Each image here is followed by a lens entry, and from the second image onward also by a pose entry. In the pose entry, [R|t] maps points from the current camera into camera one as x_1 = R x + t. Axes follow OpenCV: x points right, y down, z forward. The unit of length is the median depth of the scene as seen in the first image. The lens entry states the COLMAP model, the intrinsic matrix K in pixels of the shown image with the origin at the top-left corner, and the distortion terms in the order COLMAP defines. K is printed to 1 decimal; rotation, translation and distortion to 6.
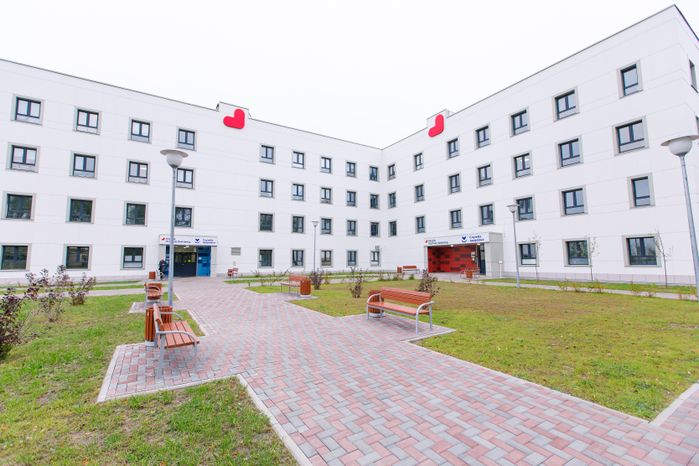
lens RADIAL K [[312.8, 0, 347.4], [0, 312.8, 232.5], [0, 0, 1]] dist [0.003033, 0.000242]
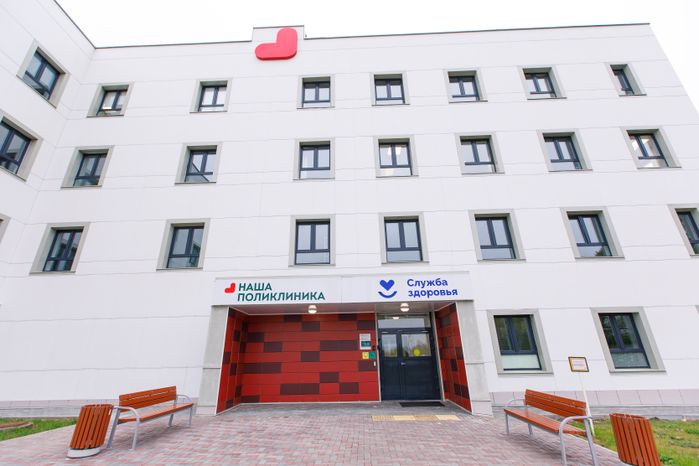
lens RADIAL K [[312.8, 0, 347.4], [0, 312.8, 232.5], [0, 0, 1]] dist [0.003033, 0.000242]
pose [[0.565237, 0.303770, 0.766962, 0.082120], [-0.067477, 0.943641, -0.324018, 0.067217], [-0.822164, 0.131395, 0.553878, 0.771058]]
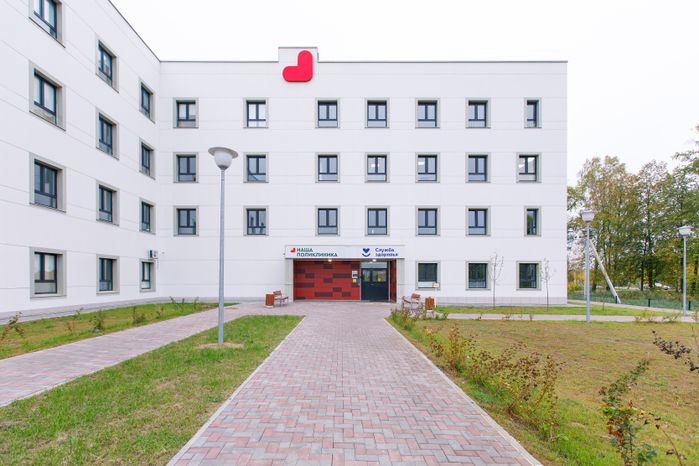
lens RADIAL K [[329.4, 0, 343.9], [0, 329.4, 281.0], [0, 0, 1]] dist [-0.003052, -0.000038]
pose [[0.535278, 0.005207, 0.844660, -0.241050], [-0.087652, 0.994925, 0.049414, 0.048651], [-0.840116, -0.100486, 0.533018, 0.587158]]
